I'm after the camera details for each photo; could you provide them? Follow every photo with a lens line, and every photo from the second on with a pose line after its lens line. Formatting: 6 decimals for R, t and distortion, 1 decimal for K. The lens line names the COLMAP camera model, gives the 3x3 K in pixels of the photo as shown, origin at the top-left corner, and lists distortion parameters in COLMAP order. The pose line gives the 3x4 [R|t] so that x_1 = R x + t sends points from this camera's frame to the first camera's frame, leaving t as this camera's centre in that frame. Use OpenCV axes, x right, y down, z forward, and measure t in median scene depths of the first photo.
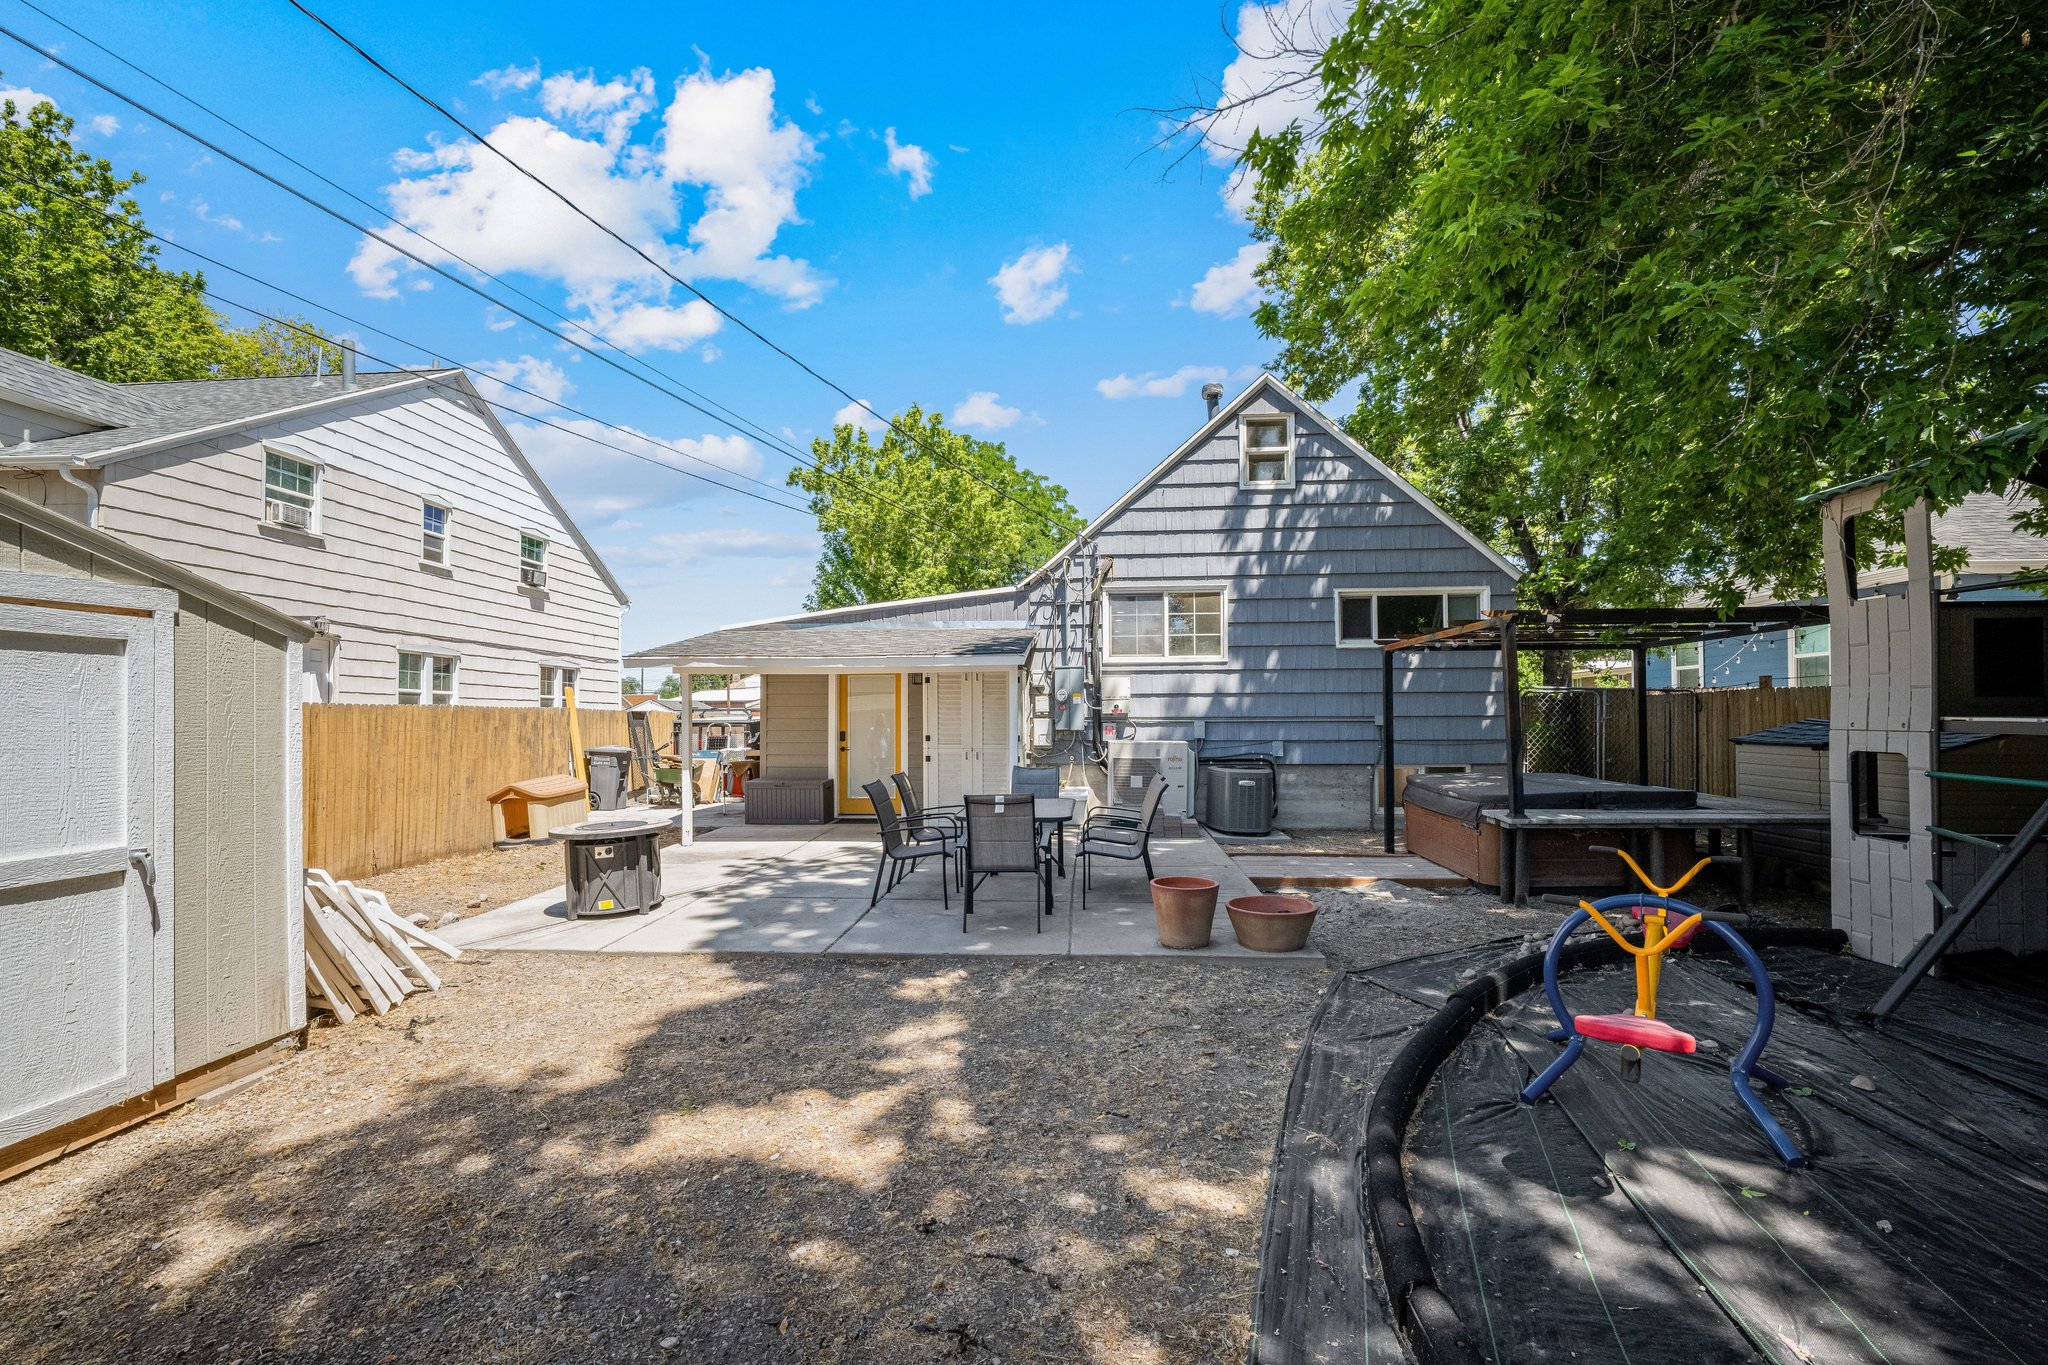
lens RADIAL K [[888.1, 0, 1017.0], [0, 888.1, 703.0], [0, 0, 1]] dist [0.000303, -0.000063]
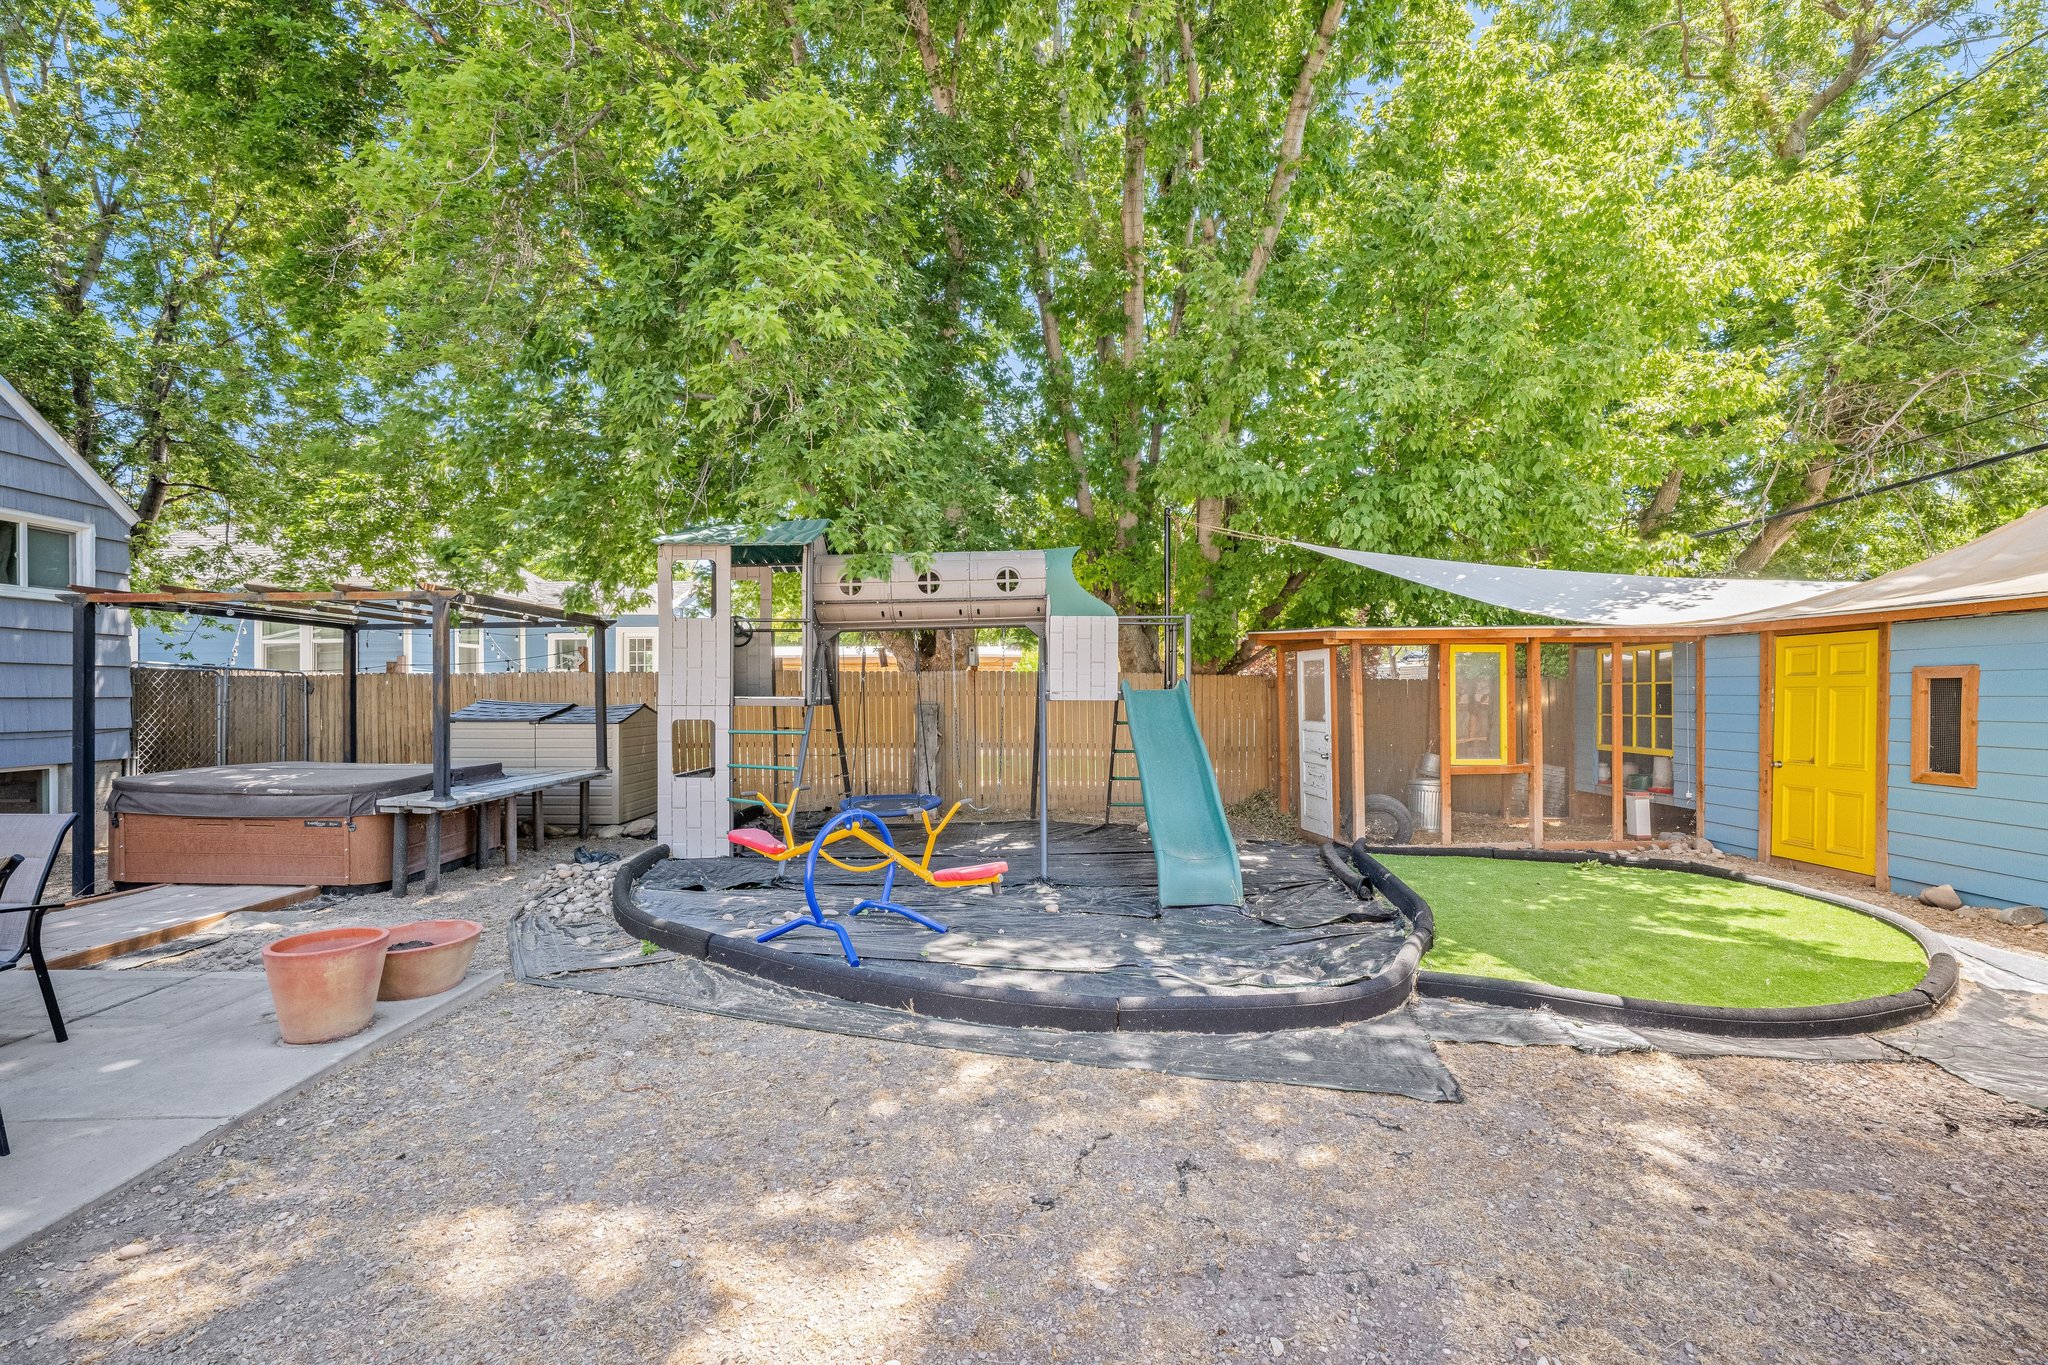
lens RADIAL K [[861.7, 0, 1024.0], [0, 861.7, 682.5], [0, 0, 1]] dist [-0.015272, -0.000008]
pose [[-0.115428, 0.018644, 0.993141, -0.321348], [-0.015341, 0.999671, -0.020549, 0.006609], [-0.993197, -0.017607, -0.115104, 0.340224]]
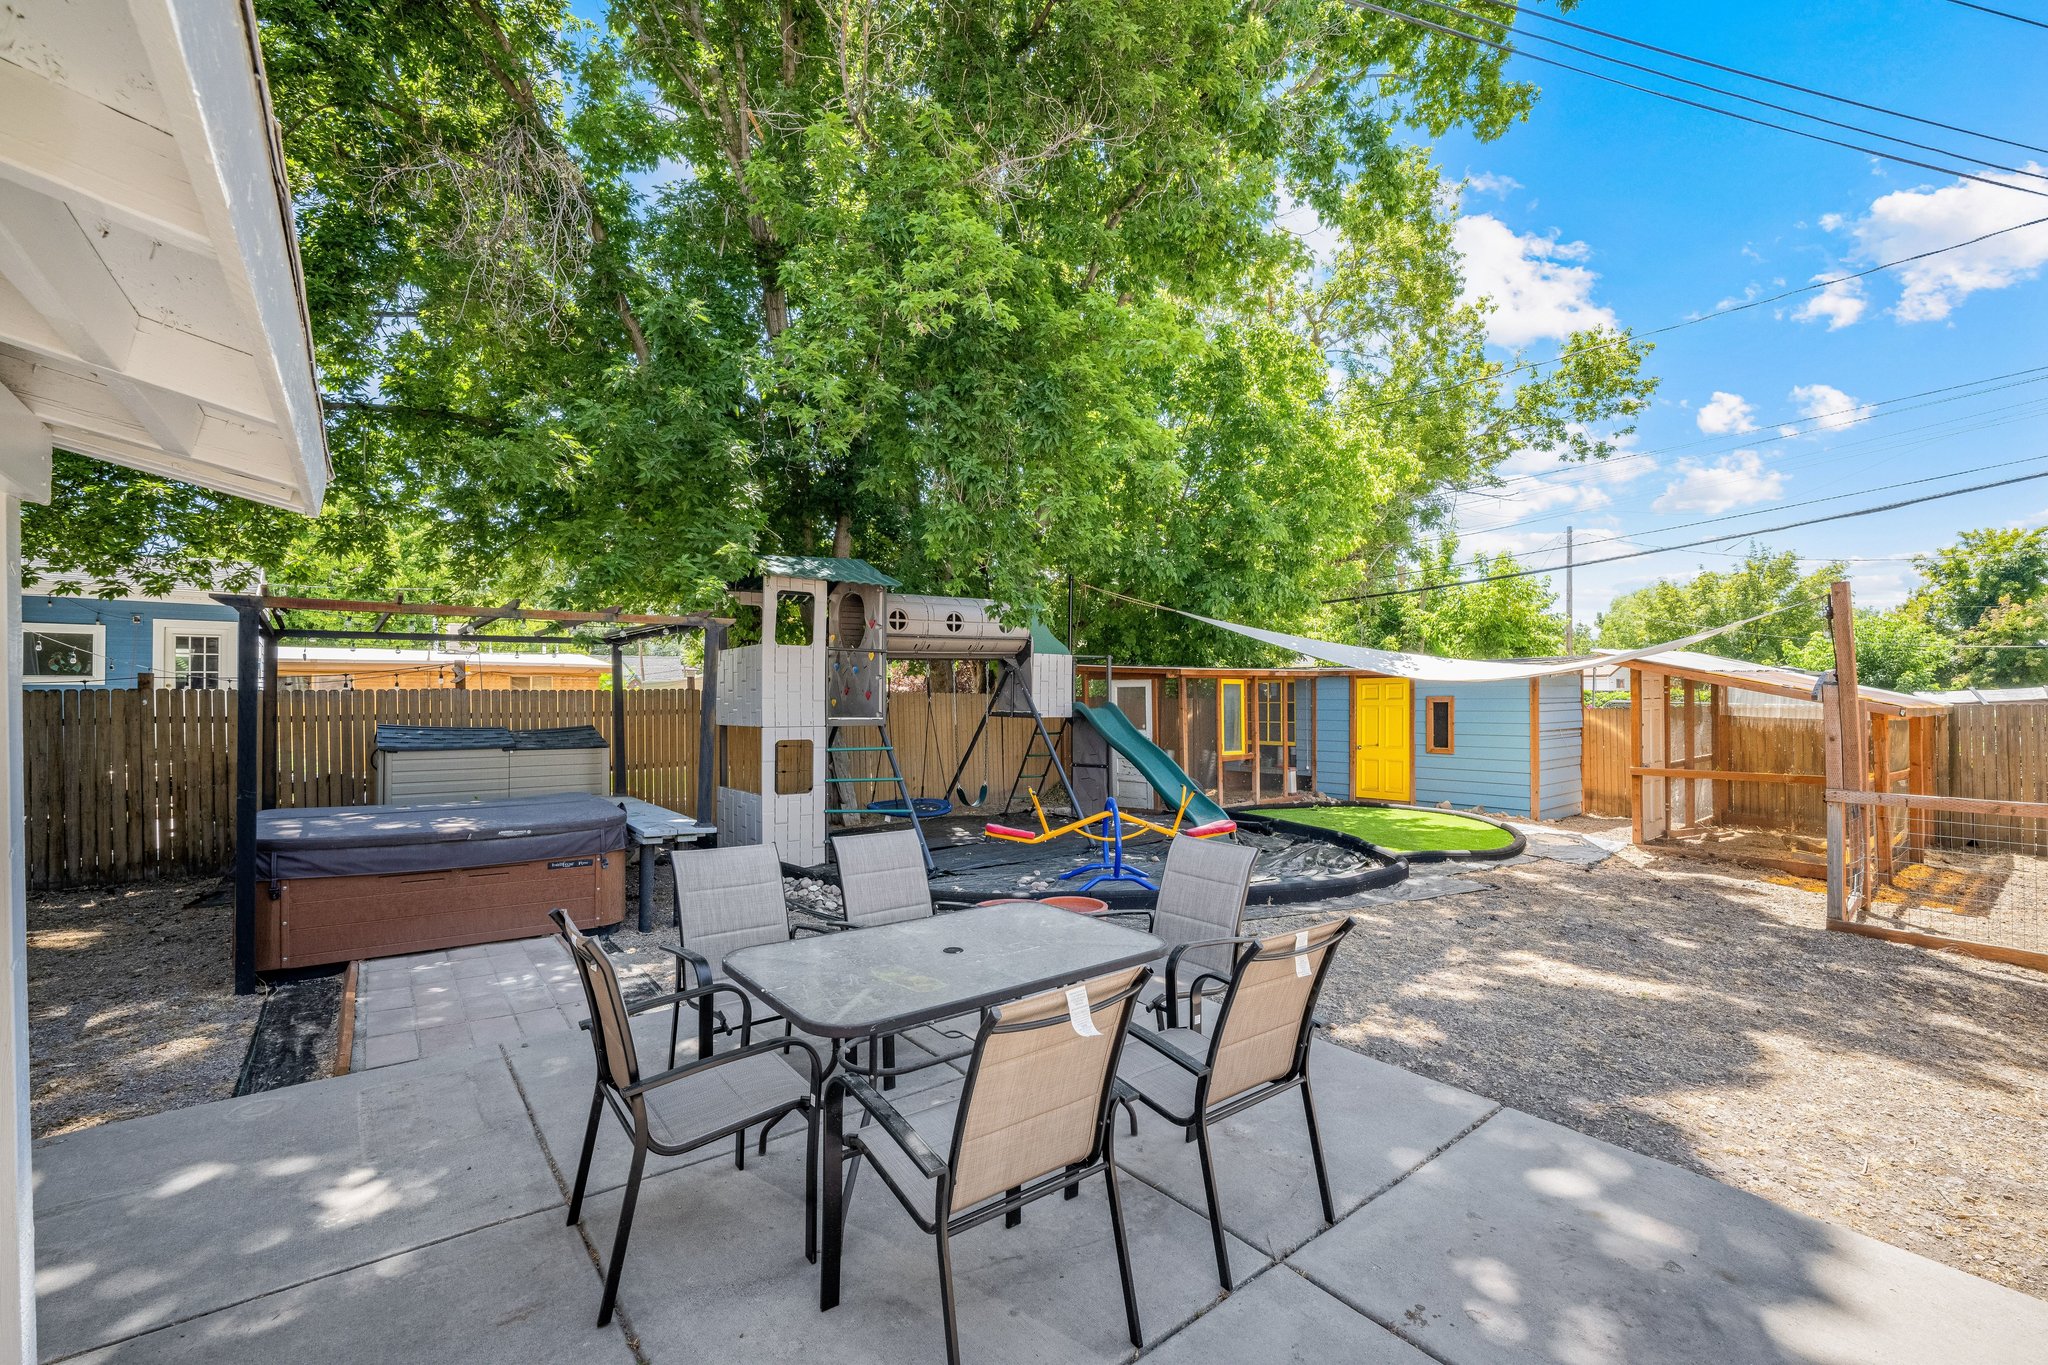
lens RADIAL K [[861.7, 0, 1024.0], [0, 861.7, 682.5], [0, 0, 1]] dist [-0.015272, -0.000008]
pose [[-0.707535, 0.030492, 0.706020, -0.240296], [-0.001222, 0.999014, -0.044371, 0.011417], [-0.706677, -0.032257, -0.706801, 1.017970]]
